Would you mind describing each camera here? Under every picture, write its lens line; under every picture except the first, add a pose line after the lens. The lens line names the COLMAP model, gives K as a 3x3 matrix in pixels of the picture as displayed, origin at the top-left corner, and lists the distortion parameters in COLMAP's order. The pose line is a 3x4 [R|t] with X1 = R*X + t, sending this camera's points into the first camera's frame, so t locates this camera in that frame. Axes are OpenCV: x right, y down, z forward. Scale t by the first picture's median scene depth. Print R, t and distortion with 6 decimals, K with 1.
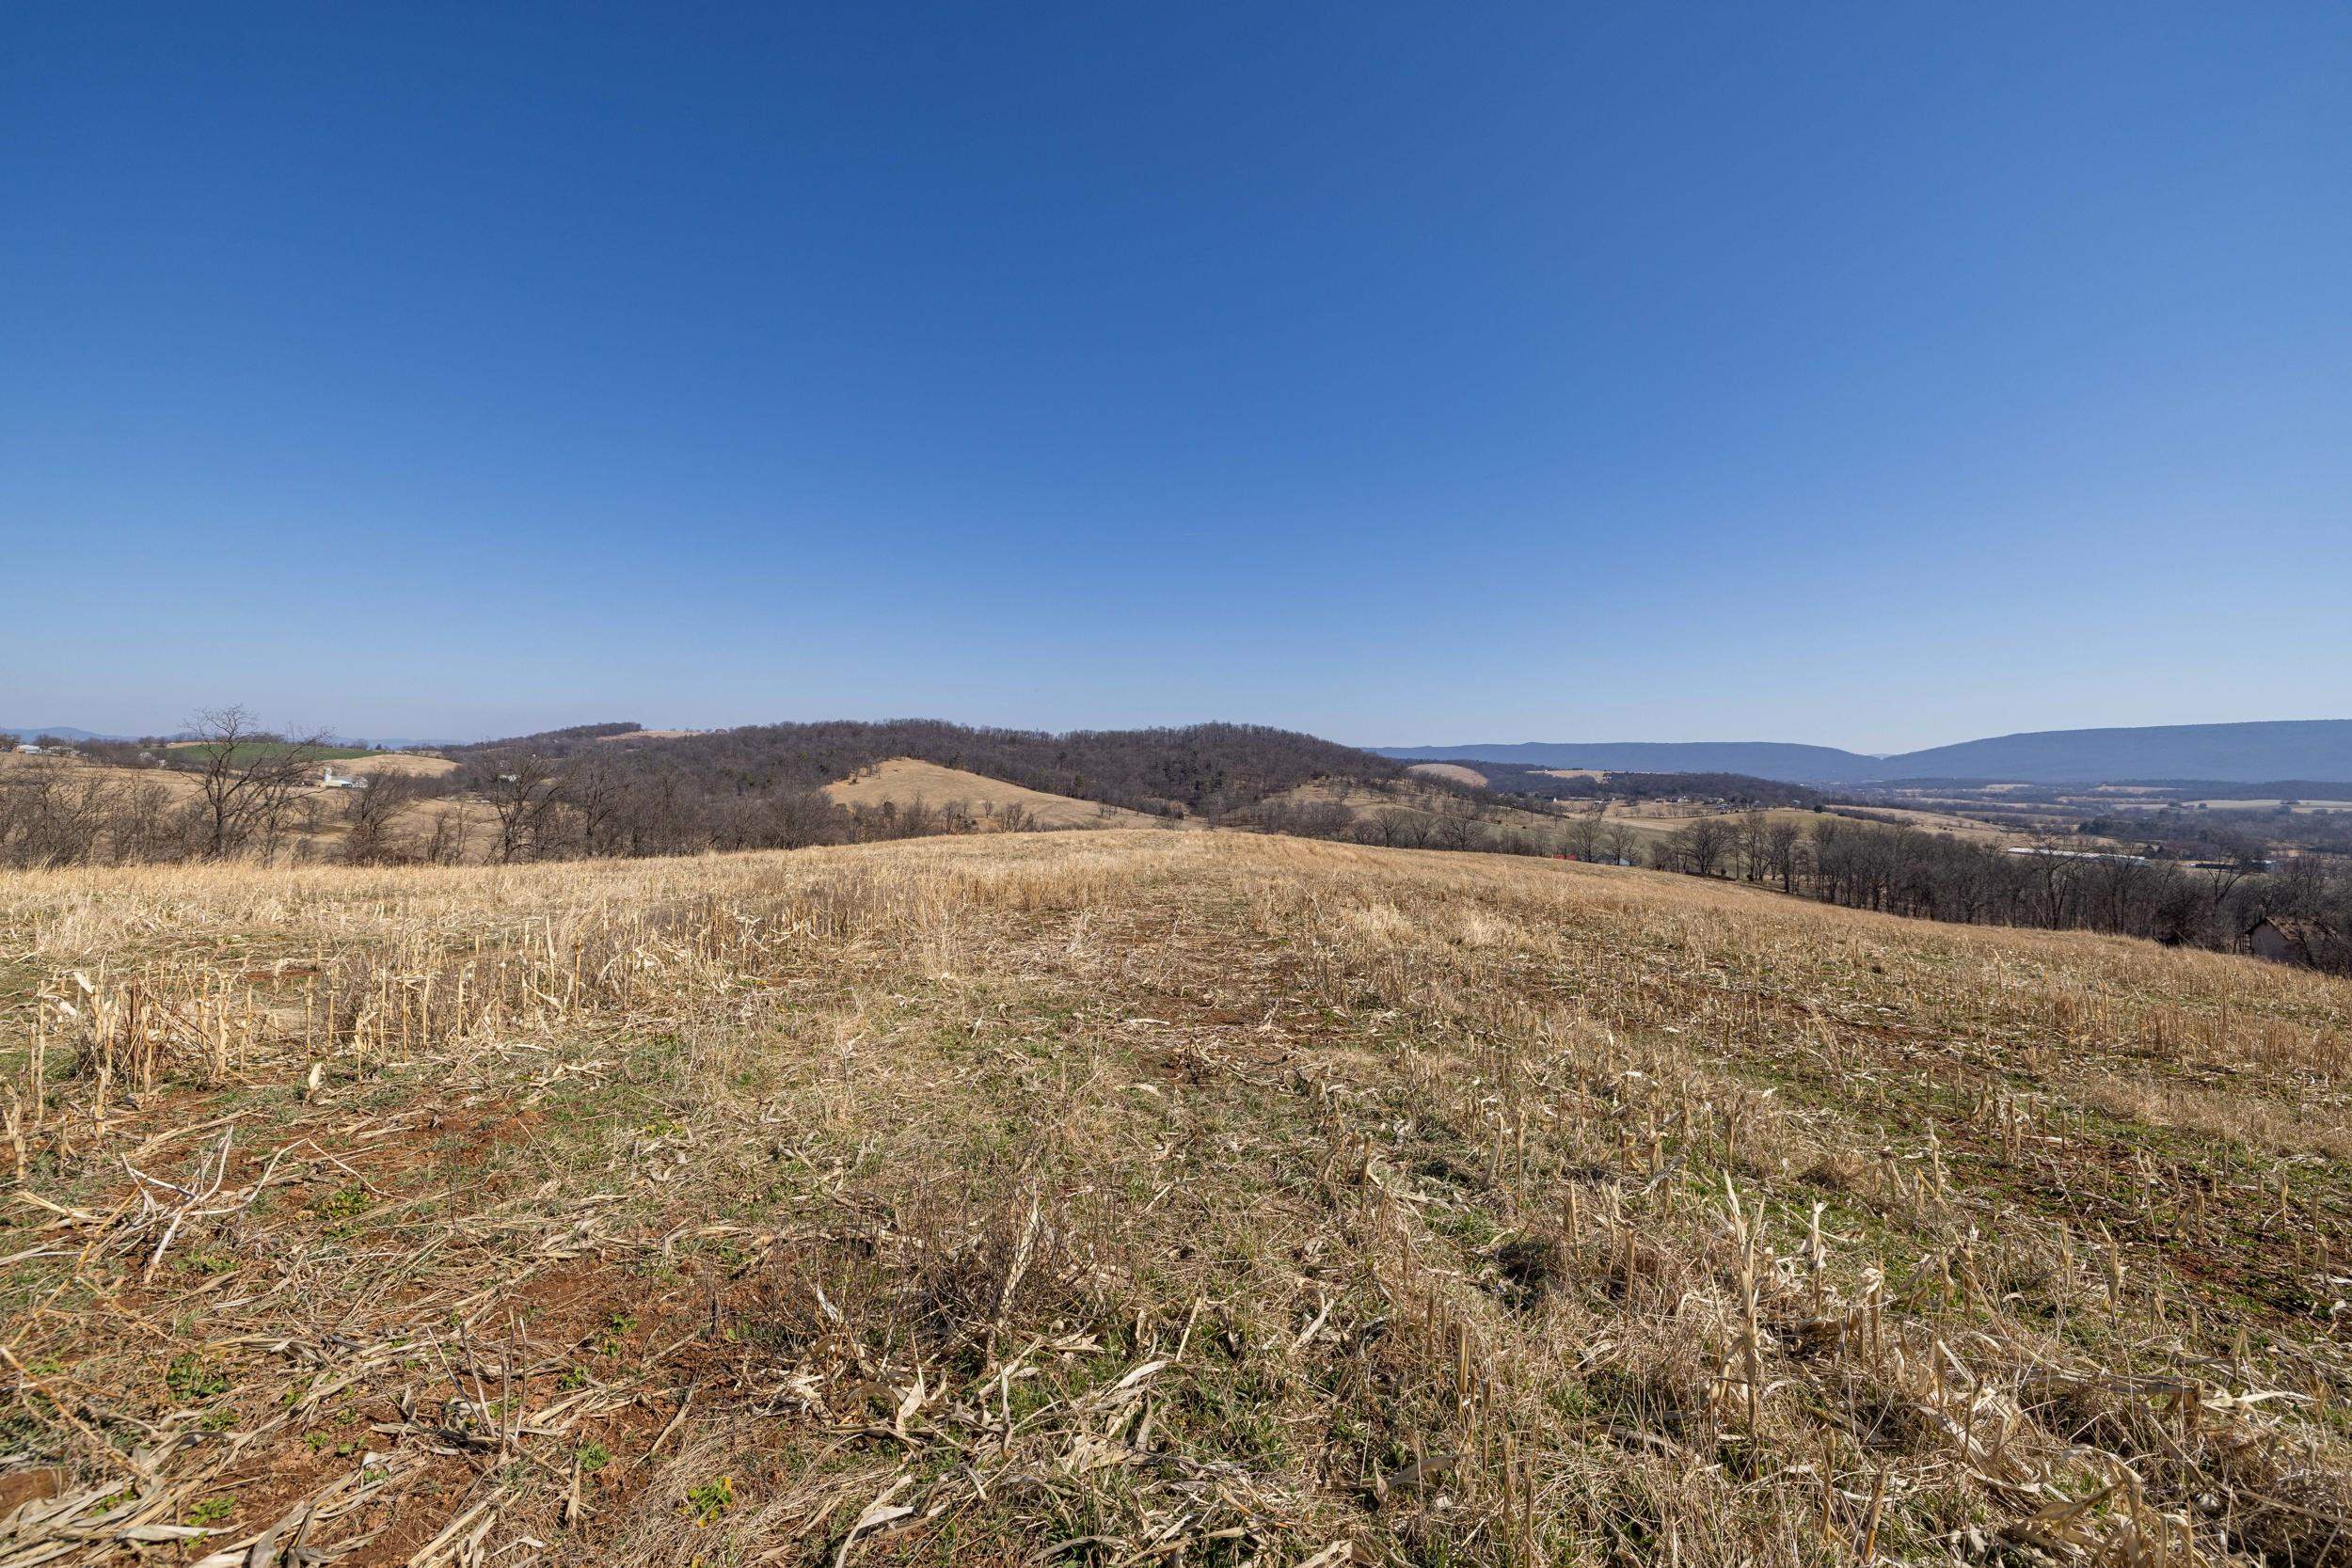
lens RADIAL K [[981.0, 0, 1173.4], [0, 981.0, 779.0], [0, 0, 1]] dist [-0.001003, 0.000419]
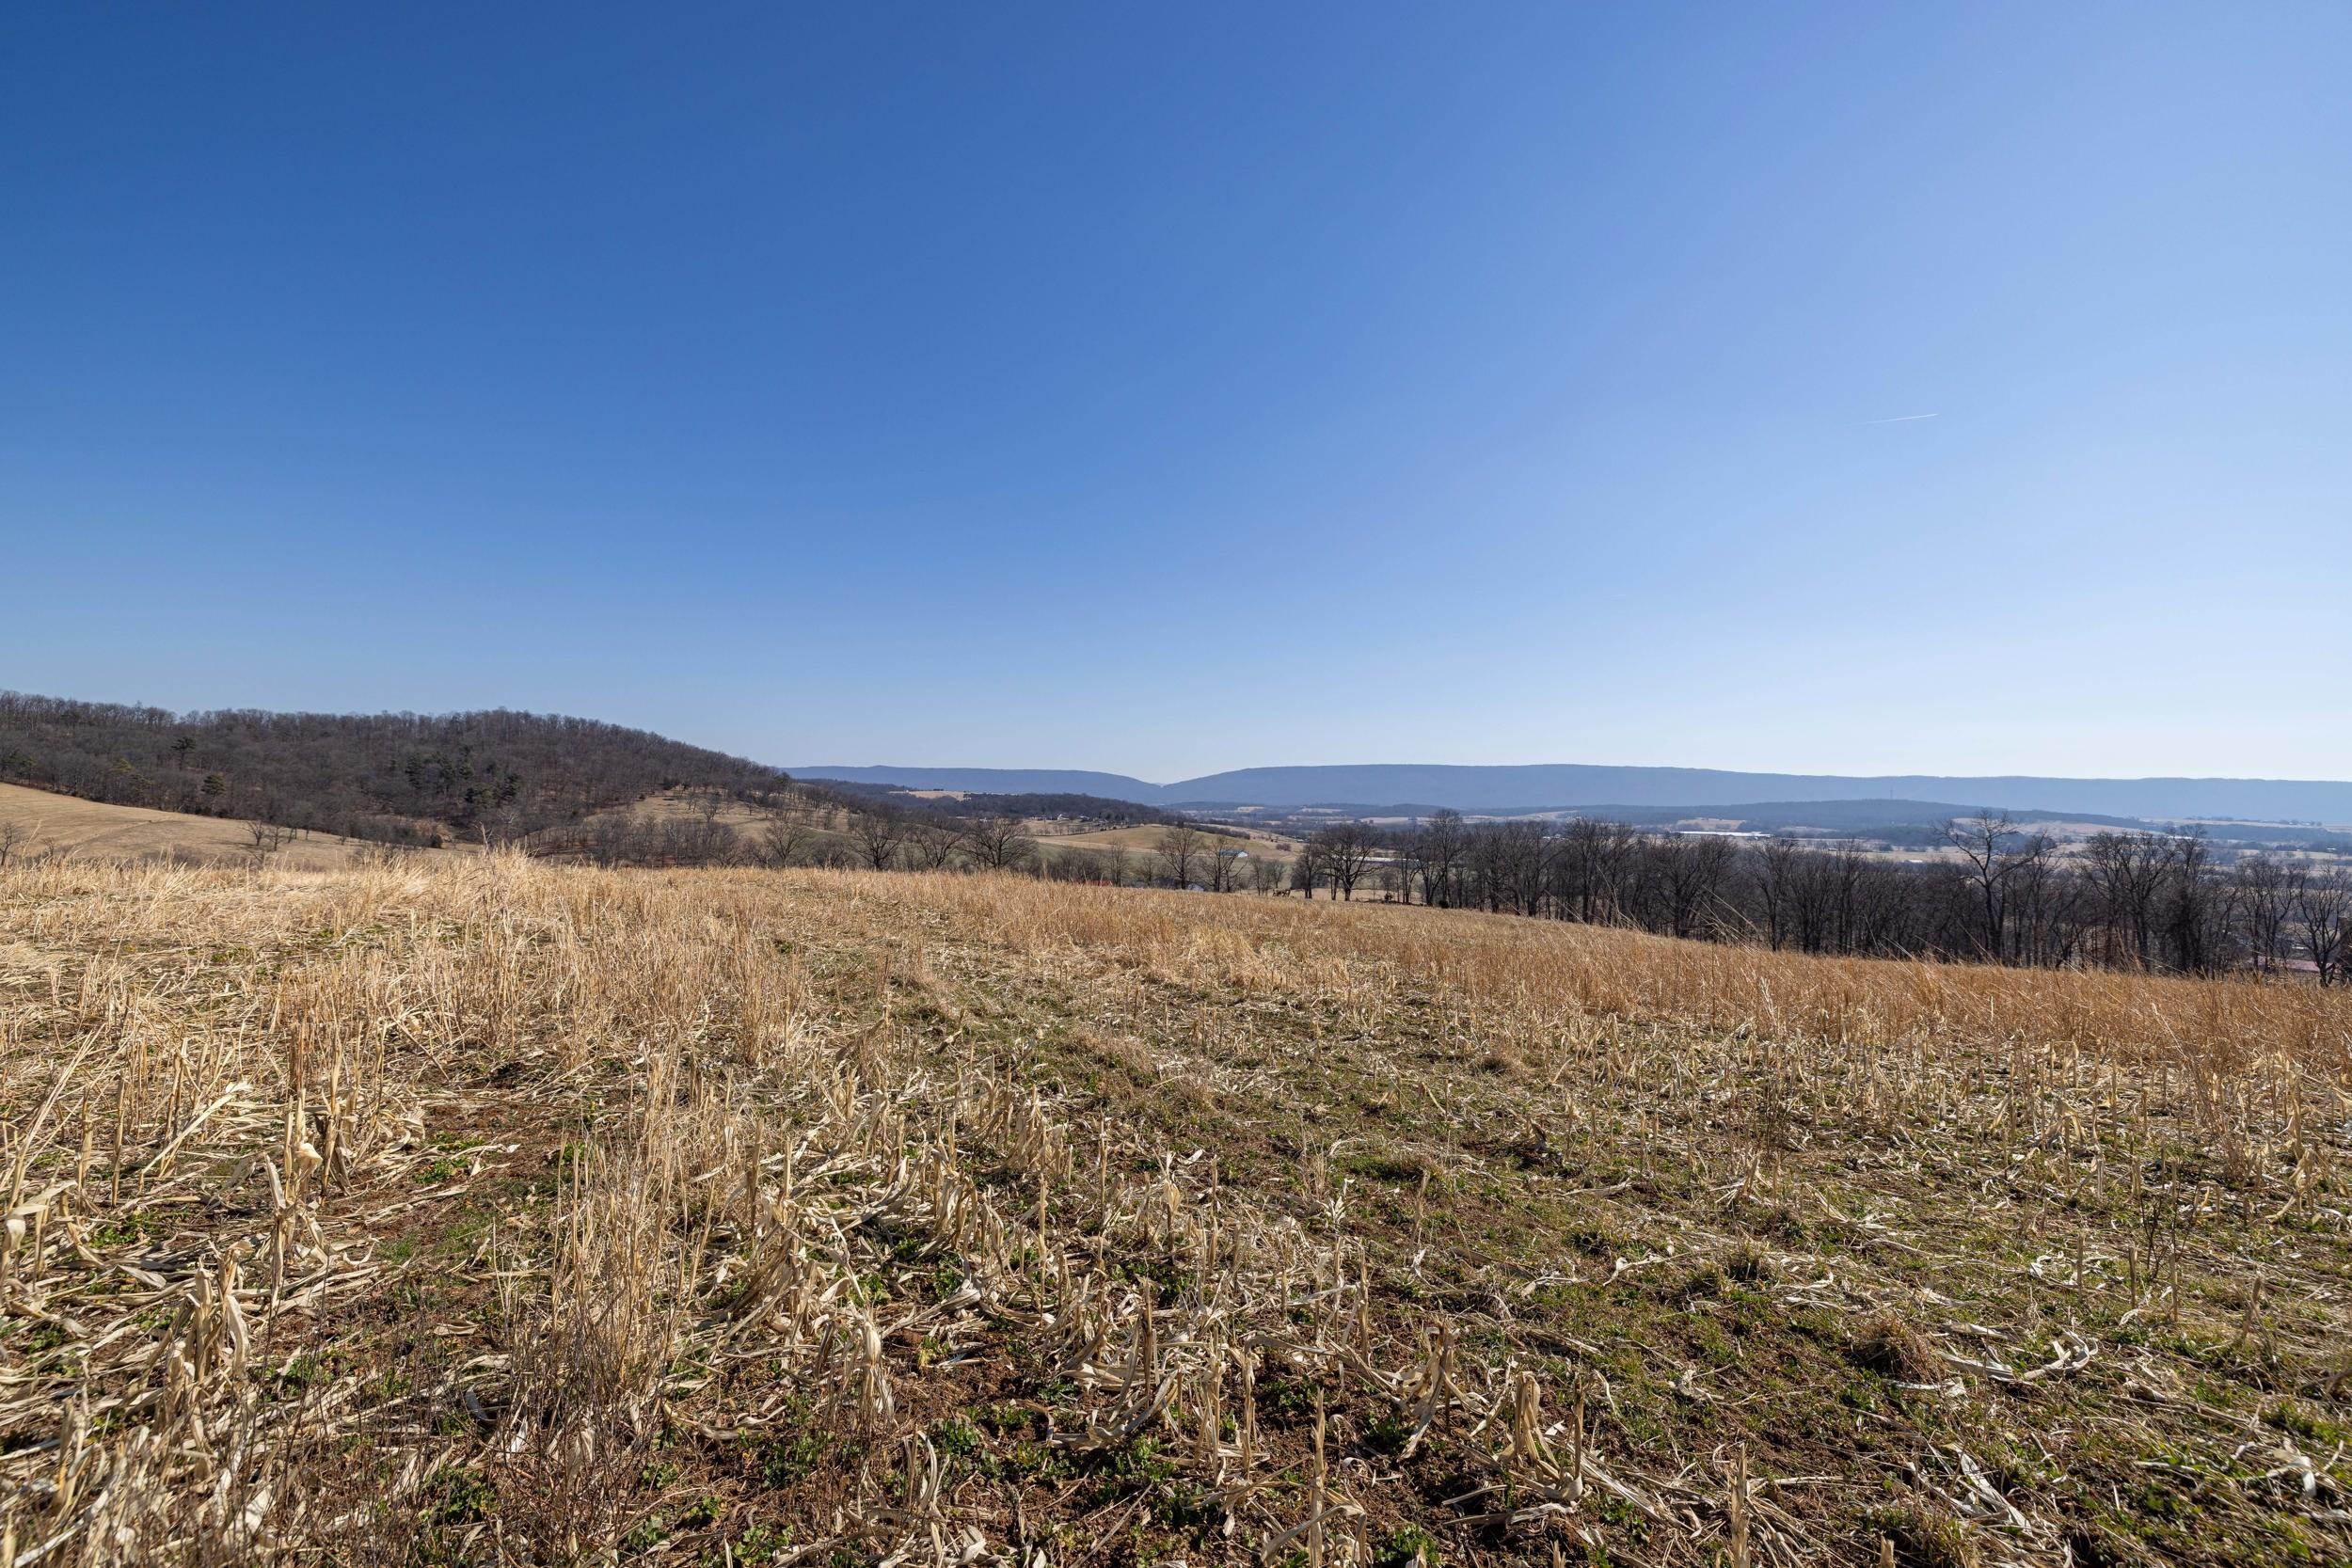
lens RADIAL K [[981.0, 0, 1182.0], [0, 981.0, 773.8], [0, 0, 1]] dist [-0.001003, 0.000419]
pose [[0.794355, 0.021174, 0.607085, 0.003809], [-0.003649, 0.999541, -0.030088, 0.008614], [-0.607443, 0.021685, 0.794067, 0.168925]]
